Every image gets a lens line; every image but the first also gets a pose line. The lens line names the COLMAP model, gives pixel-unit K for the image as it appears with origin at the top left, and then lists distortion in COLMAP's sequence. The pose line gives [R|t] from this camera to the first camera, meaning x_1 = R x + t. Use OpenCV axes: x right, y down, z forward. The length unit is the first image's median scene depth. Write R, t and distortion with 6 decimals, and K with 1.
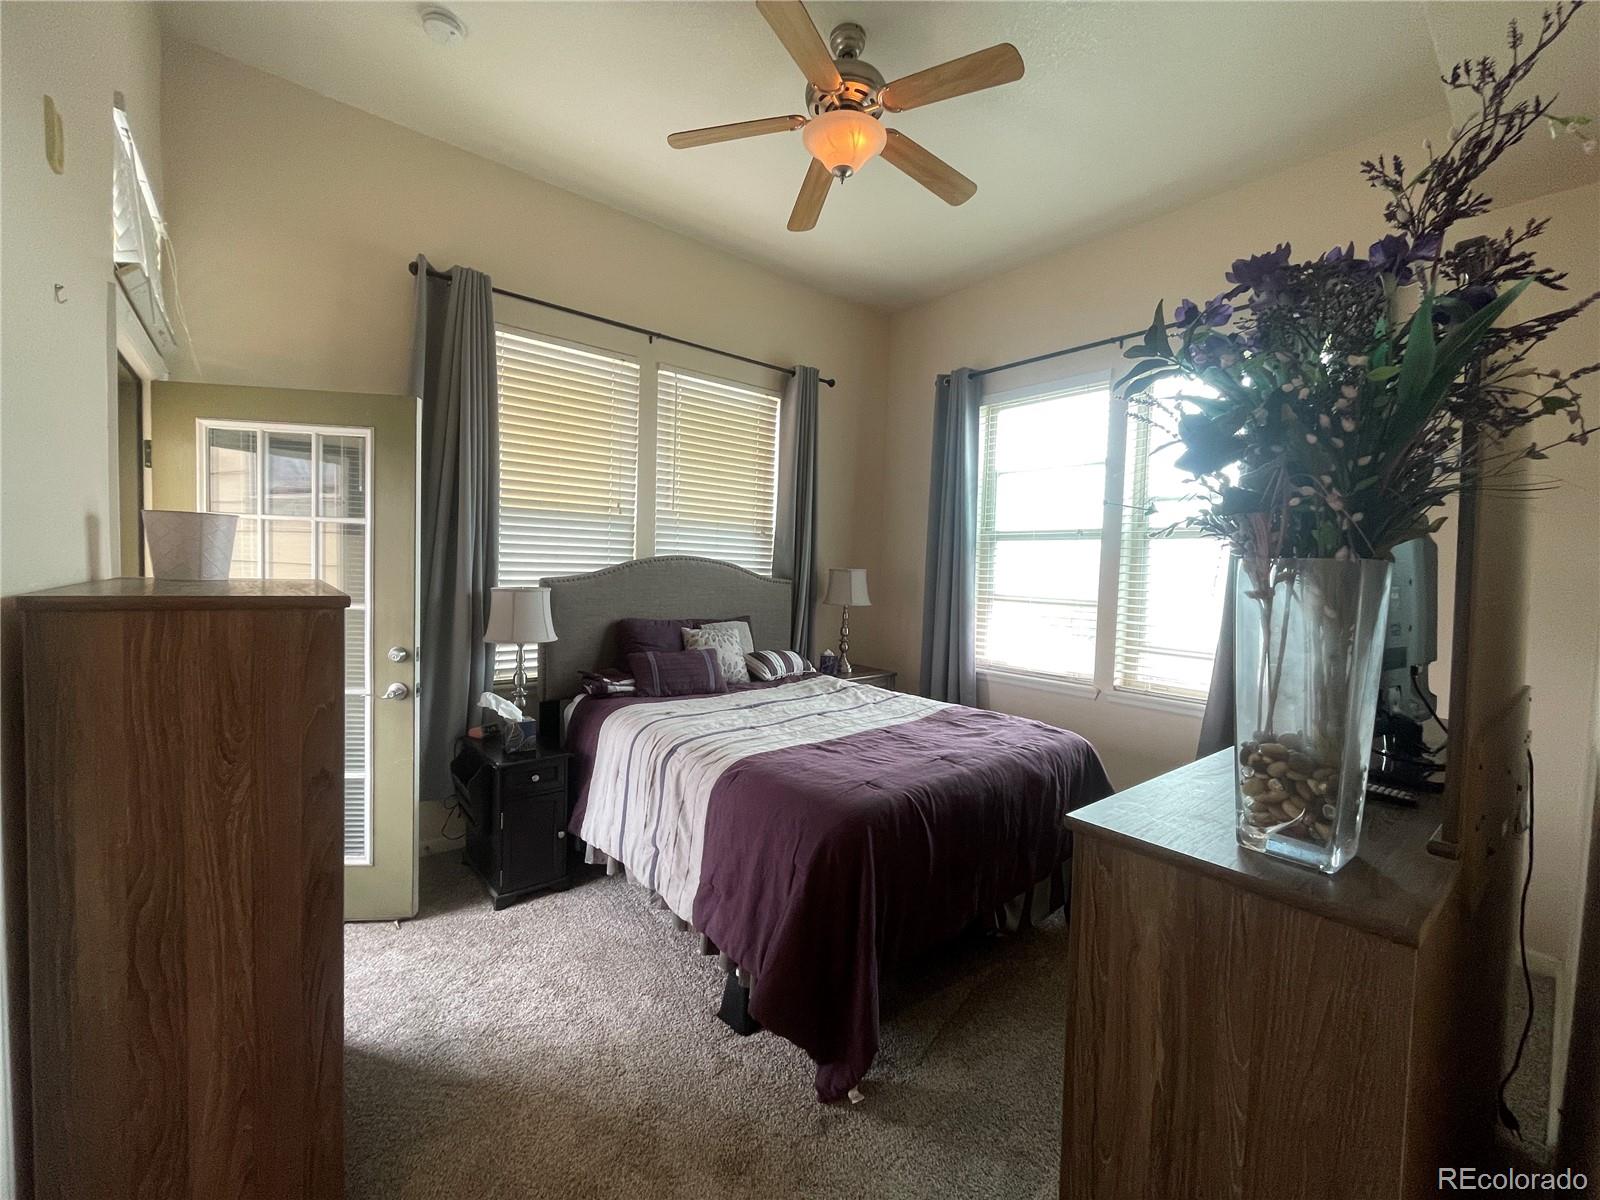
lens RADIAL K [[647.4, 0, 797.7], [0, 647.4, 597.7], [0, 0, 1]] dist [-0.003405, -0.000977]
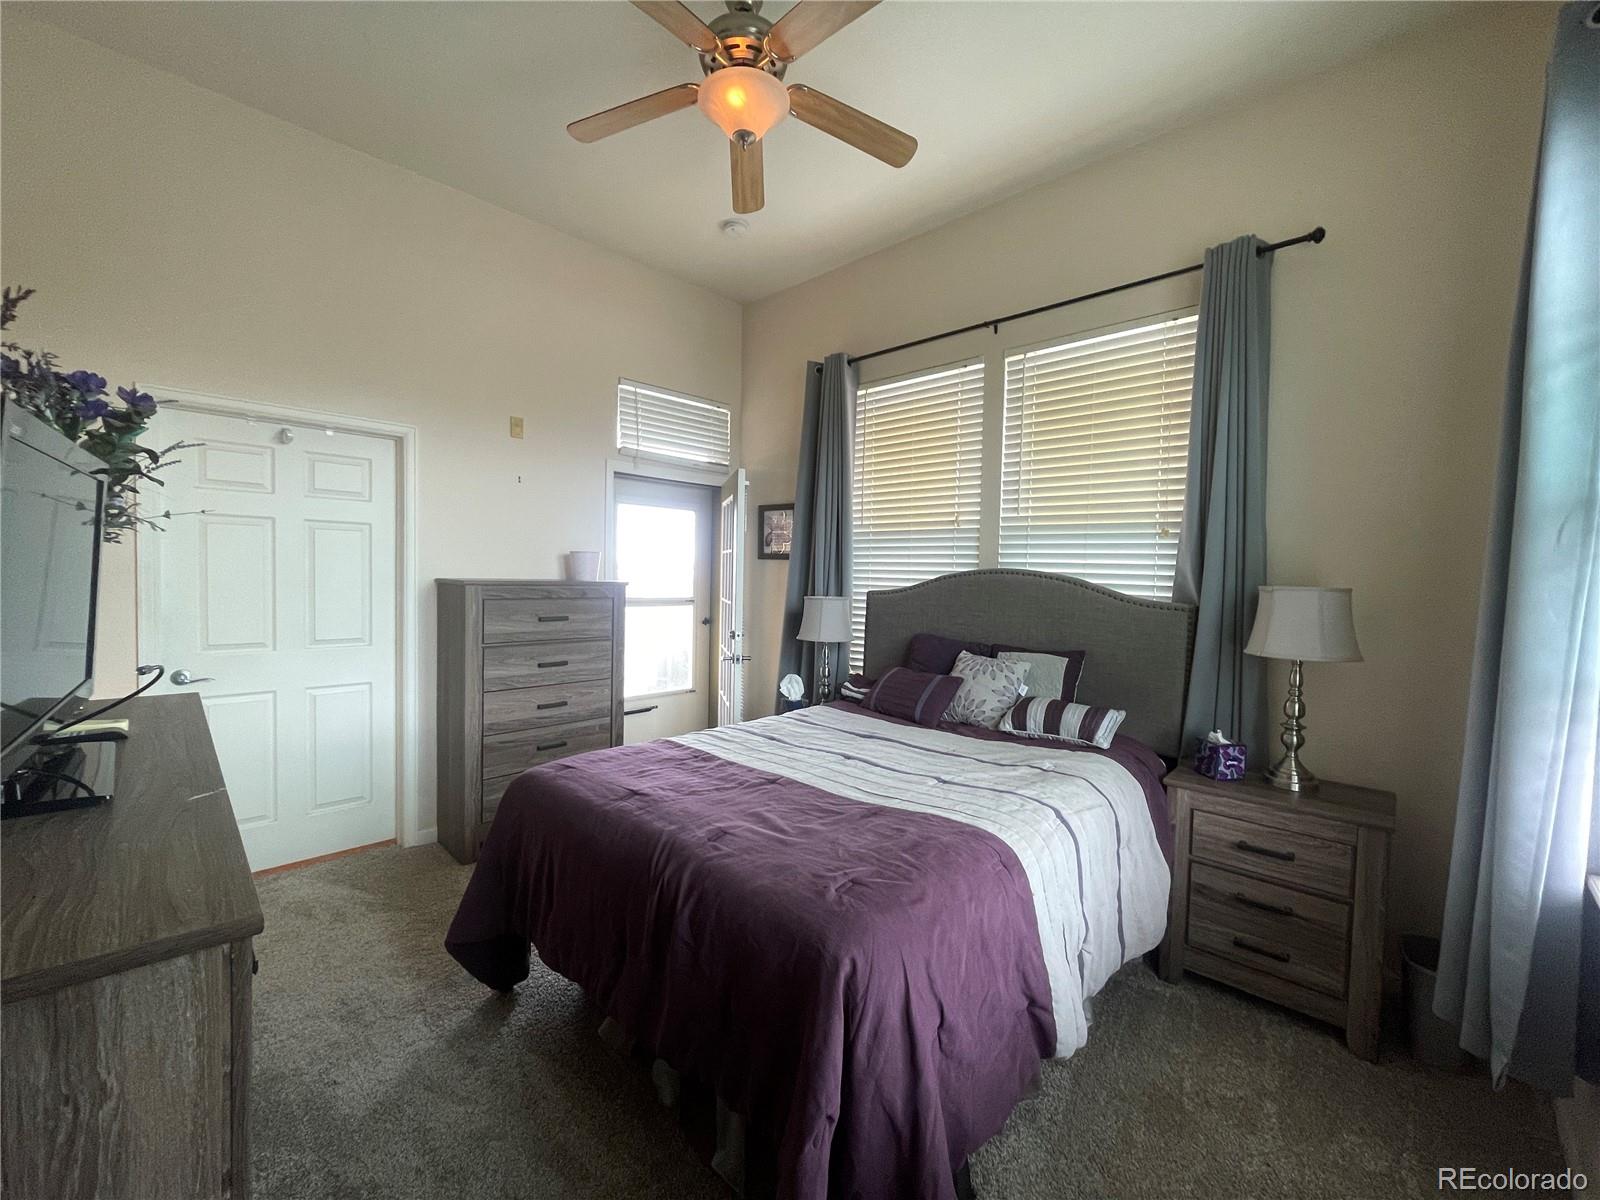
lens RADIAL K [[647.4, 0, 797.7], [0, 647.4, 597.7], [0, 0, 1]] dist [-0.003405, -0.000977]
pose [[0.113439, 0.015100, -0.993430, 0.652024], [-0.066460, 0.997760, 0.007577, -0.015854], [0.991320, 0.065164, 0.114188, 0.662305]]
